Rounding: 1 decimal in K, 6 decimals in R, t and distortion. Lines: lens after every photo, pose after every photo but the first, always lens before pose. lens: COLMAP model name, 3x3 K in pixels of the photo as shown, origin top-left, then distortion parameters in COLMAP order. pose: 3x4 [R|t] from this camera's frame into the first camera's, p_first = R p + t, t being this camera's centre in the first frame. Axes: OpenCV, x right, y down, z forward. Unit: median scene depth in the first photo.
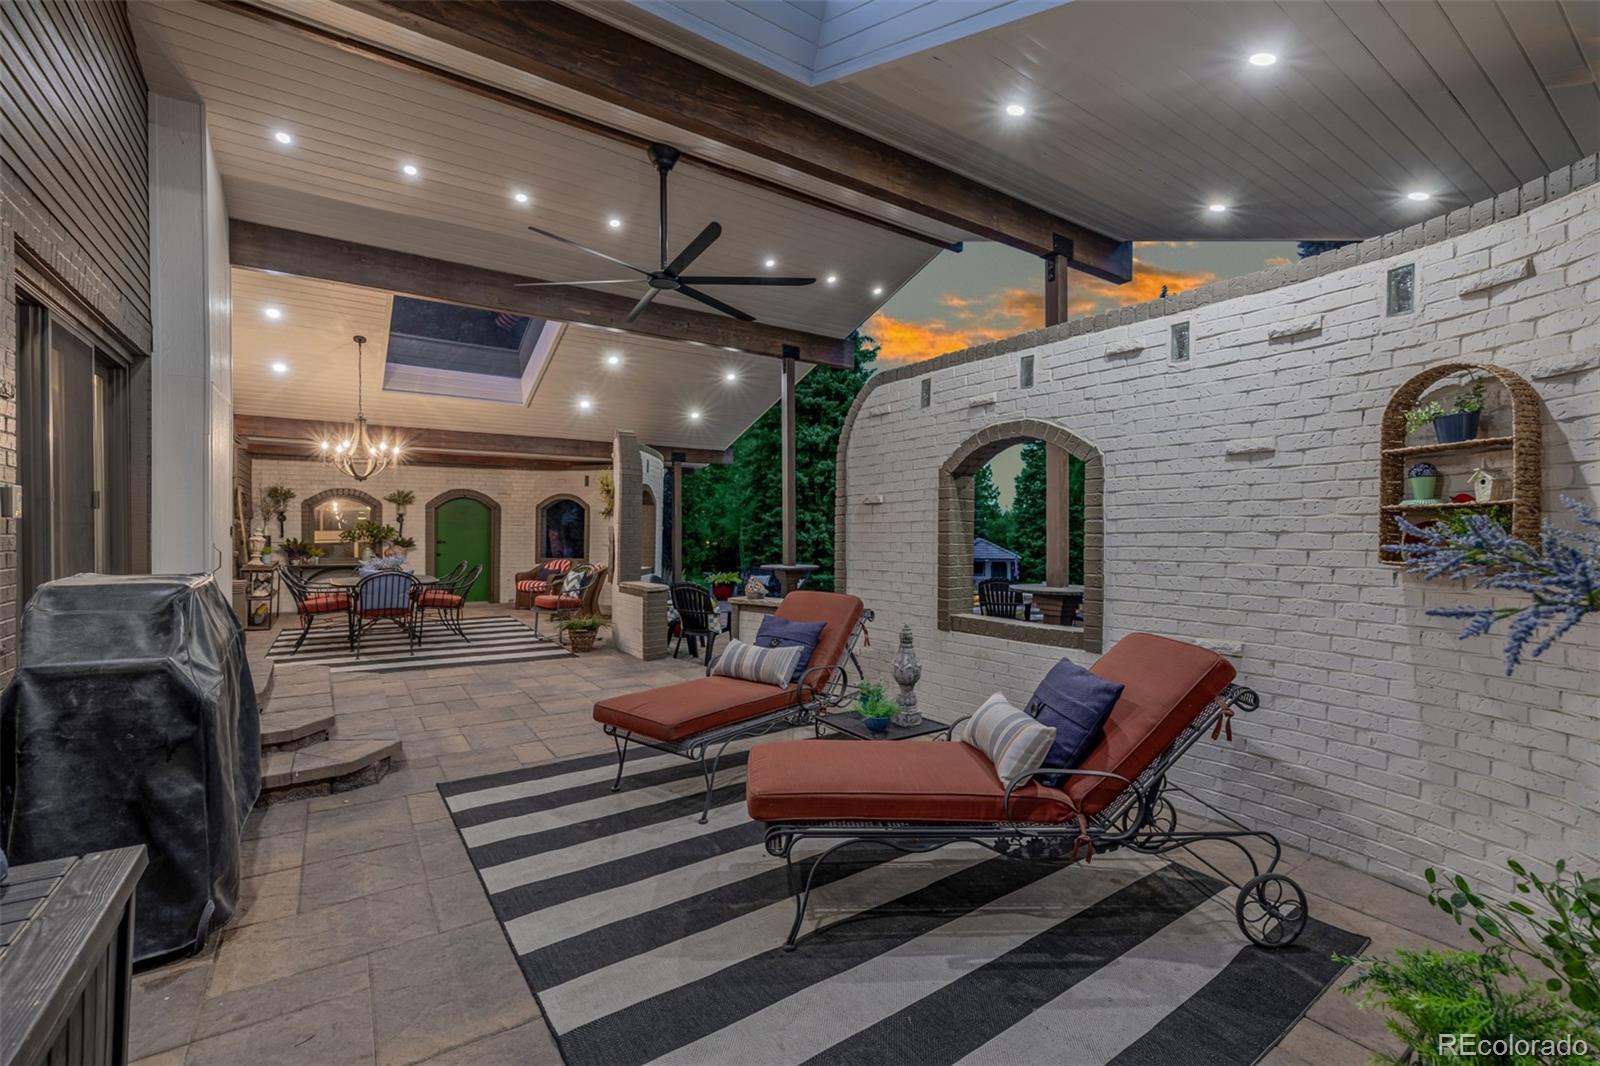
lens RADIAL K [[678.4, 0, 798.8], [0, 678.4, 533.6], [0, 0, 1]] dist [0.000716, -0.000168]
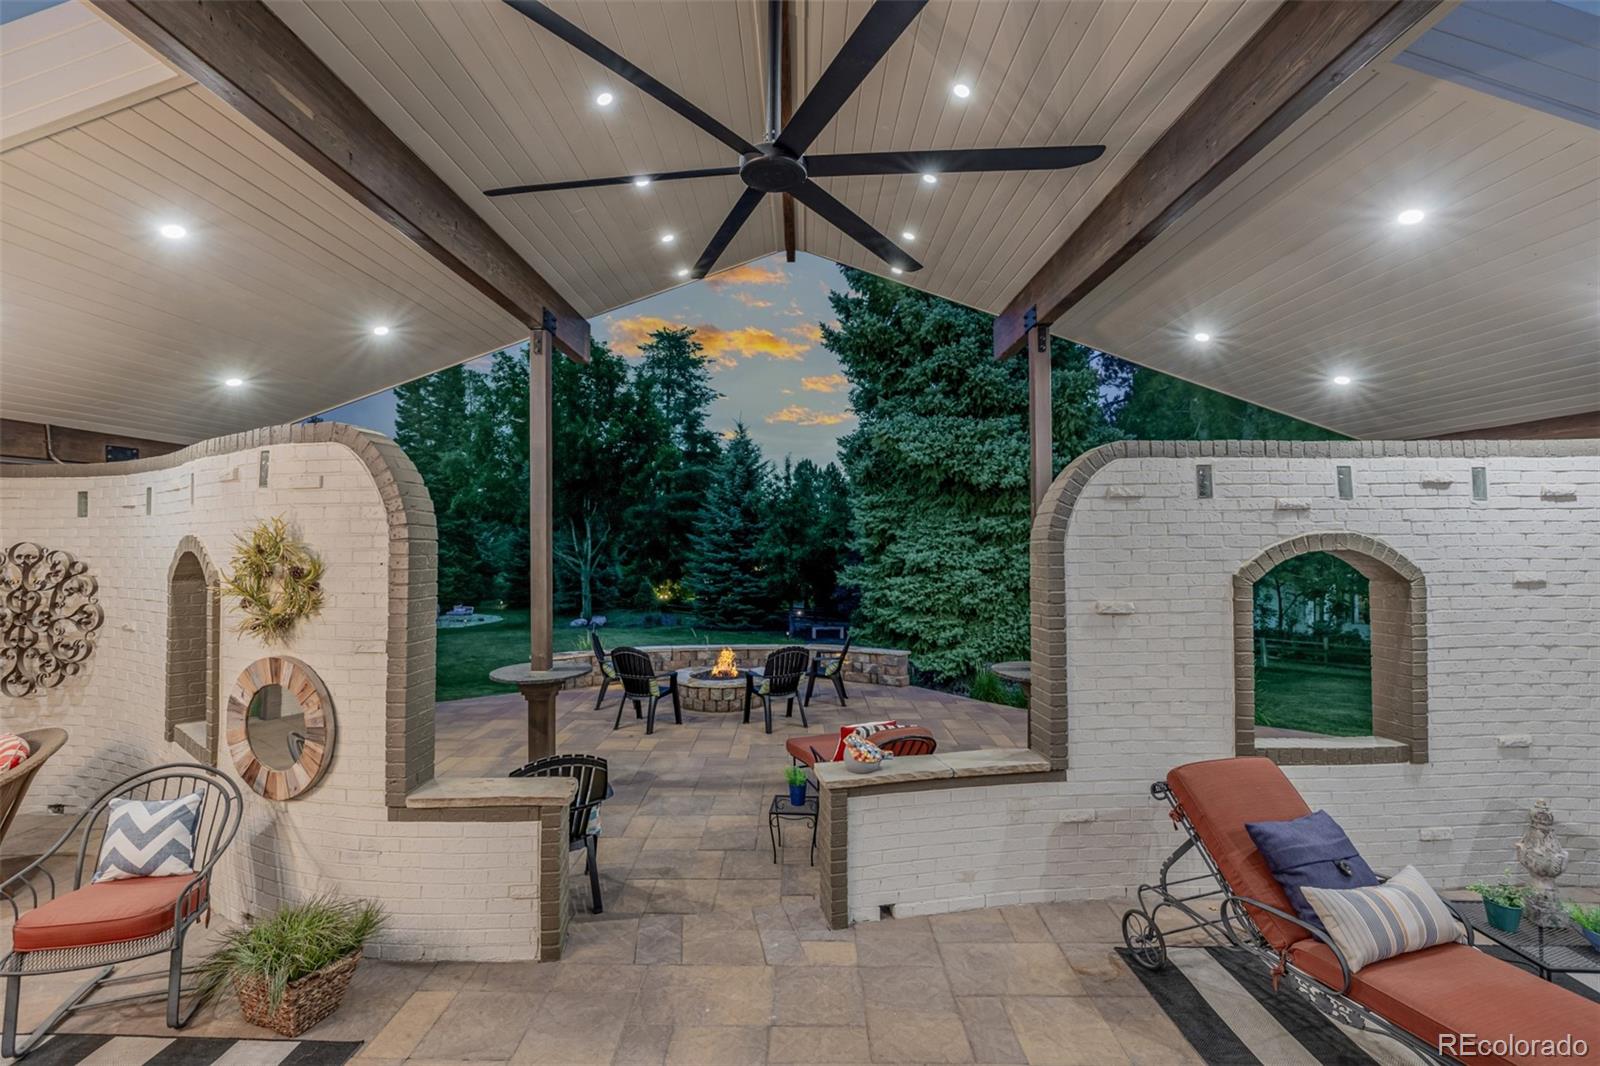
lens RADIAL K [[678.4, 0, 795.8], [0, 678.4, 534.3], [0, 0, 1]] dist [0.000716, -0.000168]
pose [[0.577208, -0.000812, 0.816597, -1.020170], [0.006152, 0.999975, -0.003354, -0.189194], [-0.816574, 0.006960, 0.577199, 1.227069]]
